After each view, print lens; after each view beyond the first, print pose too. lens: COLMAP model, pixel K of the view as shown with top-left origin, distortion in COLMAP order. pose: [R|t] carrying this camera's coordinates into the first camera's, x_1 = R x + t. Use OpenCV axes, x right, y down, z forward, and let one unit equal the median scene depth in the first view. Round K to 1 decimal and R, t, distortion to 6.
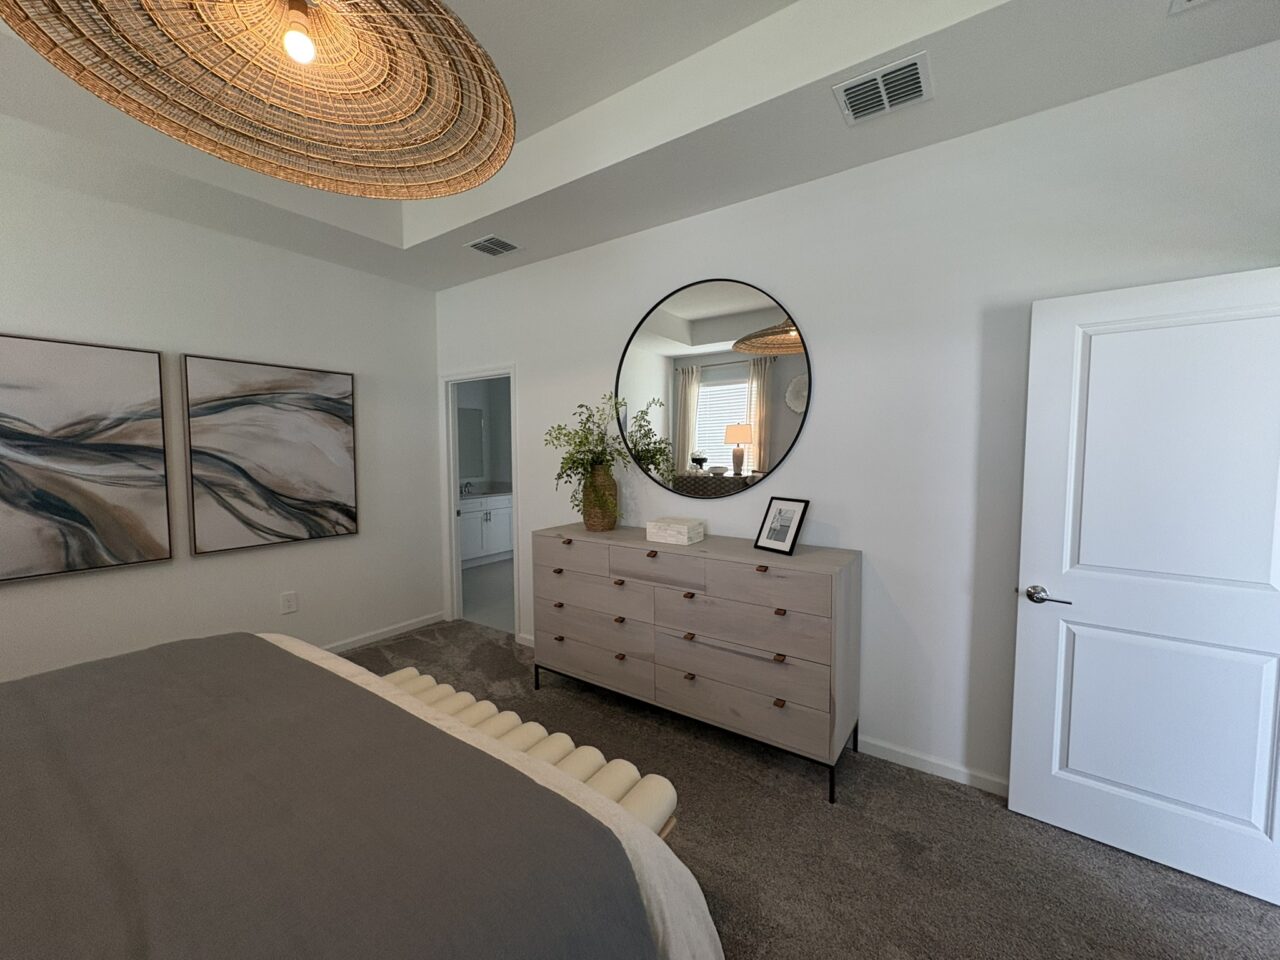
lens RADIAL K [[507.7, 0, 637.4], [0, 507.7, 480.8], [0, 0, 1]] dist [-0.003323, 0.000093]
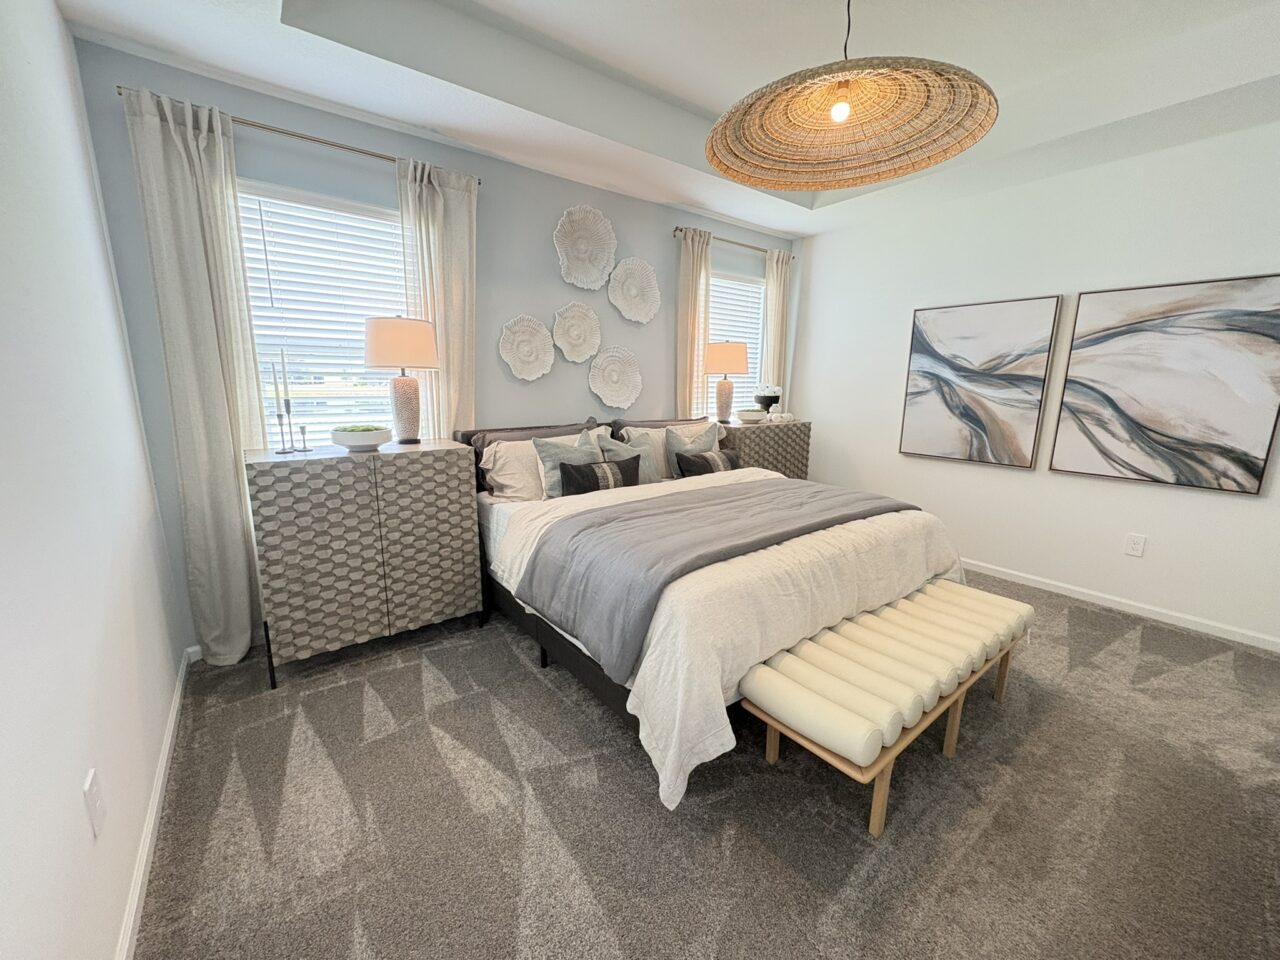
lens RADIAL K [[507.7, 0, 643.6], [0, 507.7, 477.8], [0, 0, 1]] dist [-0.003323, 0.000093]
pose [[-0.305881, 0.179514, -0.934993, 0.501068], [-0.069193, 0.975275, 0.209885, -0.017477], [0.949552, 0.128895, -0.285897, 0.431061]]
